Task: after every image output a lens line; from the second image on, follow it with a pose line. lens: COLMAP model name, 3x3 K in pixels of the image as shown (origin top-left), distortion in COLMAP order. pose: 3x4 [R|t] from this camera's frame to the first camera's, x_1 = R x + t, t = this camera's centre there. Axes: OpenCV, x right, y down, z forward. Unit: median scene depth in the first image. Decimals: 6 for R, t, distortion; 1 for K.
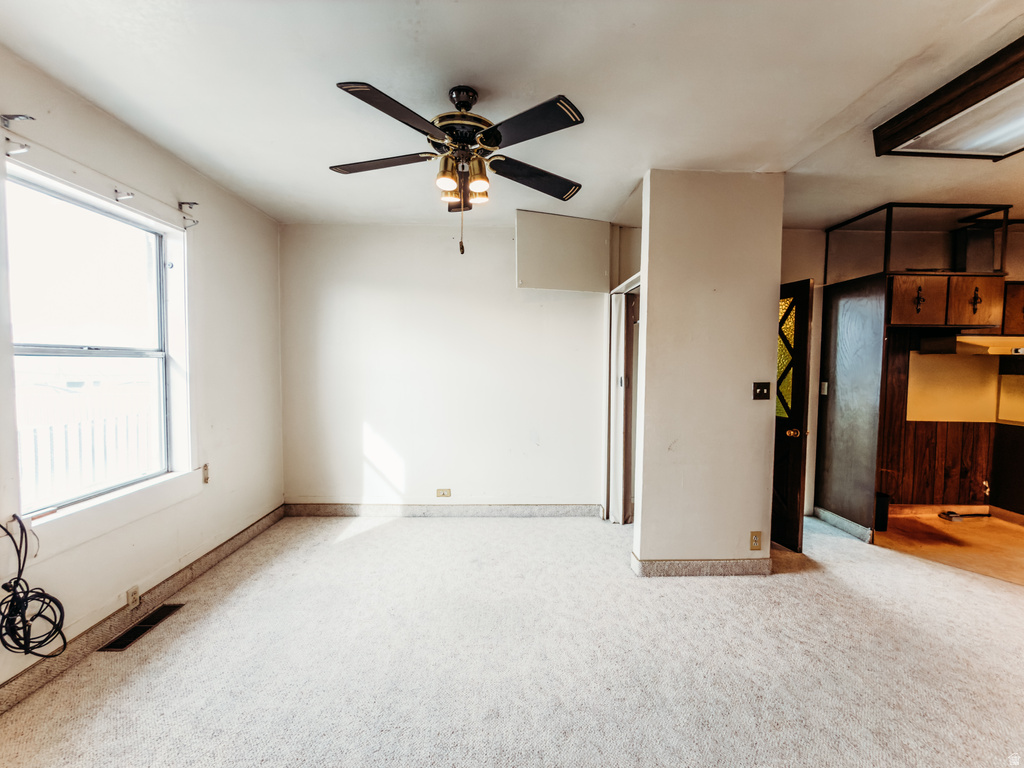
lens RADIAL K [[405.9, 0, 519.1], [0, 405.9, 382.1], [0, 0, 1]] dist [0.001702, 0.000176]
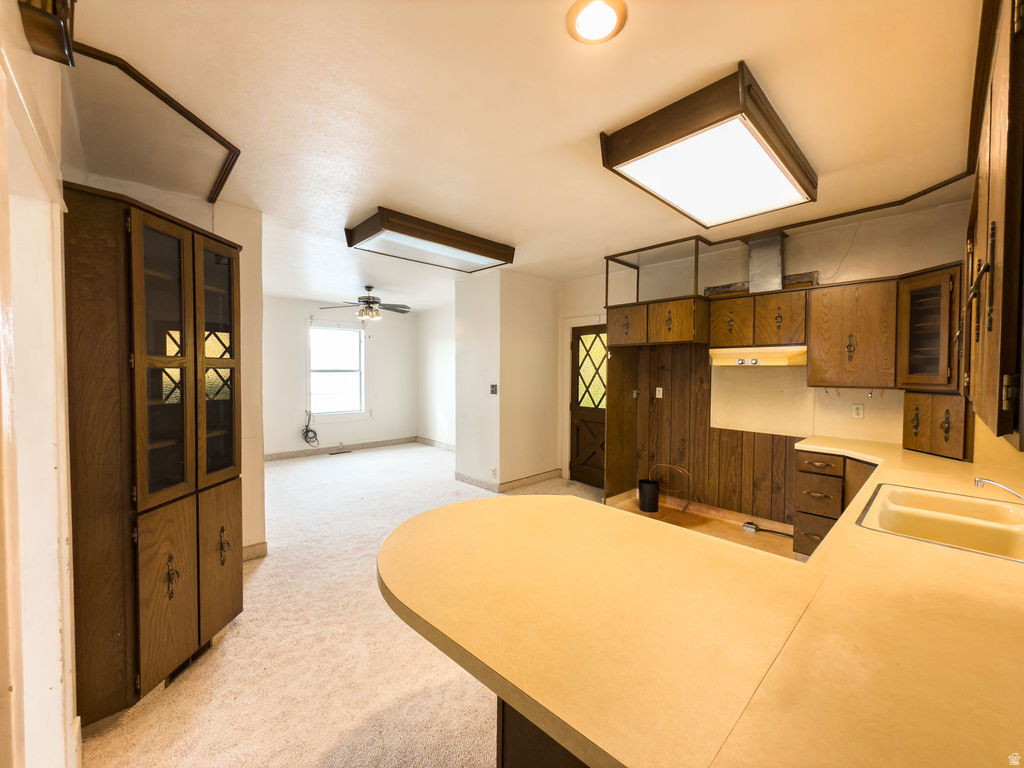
lens RADIAL K [[405.9, 0, 519.1], [0, 405.9, 382.1], [0, 0, 1]] dist [0.001702, 0.000176]
pose [[0.674478, 0.014355, -0.738156, 1.545668], [-0.030545, 0.999497, -0.008473, 0.000877], [0.737663, 0.028262, 0.674577, -0.110851]]
